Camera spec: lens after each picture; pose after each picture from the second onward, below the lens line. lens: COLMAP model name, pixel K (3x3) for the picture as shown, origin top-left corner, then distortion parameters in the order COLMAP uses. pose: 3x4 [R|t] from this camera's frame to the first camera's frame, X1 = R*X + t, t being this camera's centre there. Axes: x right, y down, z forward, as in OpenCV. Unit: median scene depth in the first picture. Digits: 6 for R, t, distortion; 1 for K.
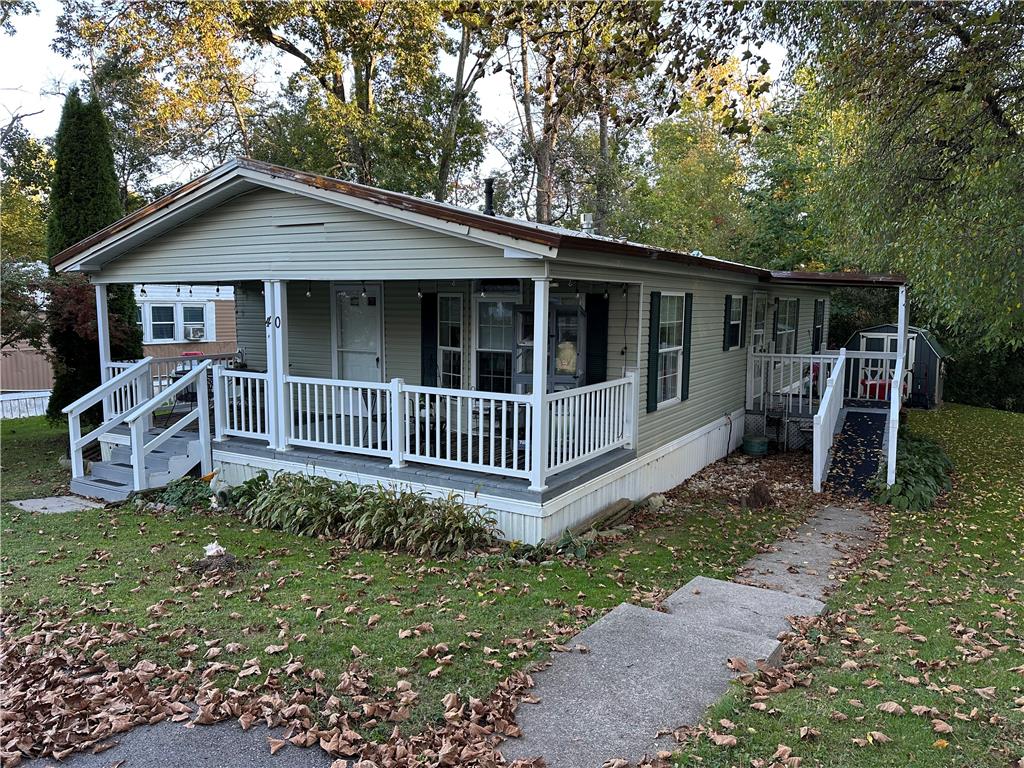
lens RADIAL K [[722.7, 0, 512.0], [0, 722.7, 384.0], [0, 0, 1]] dist [0.042995, 0.000652]
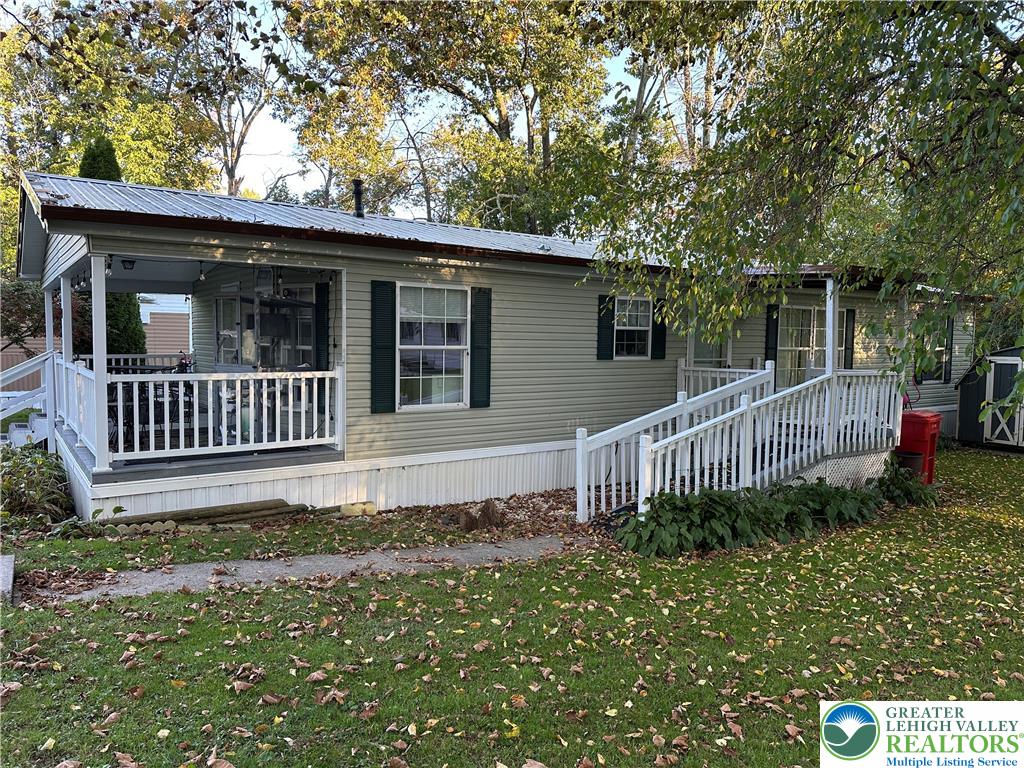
lens RADIAL K [[726.1, 0, 512.0], [0, 726.1, 384.0], [0, 0, 1]] dist [0.164595, -0.245977]
pose [[0.917401, 0.036509, -0.396285, 0.620493], [-0.057837, 0.997442, -0.042001, 0.026999], [0.393738, 0.061452, 0.917166, 0.188722]]
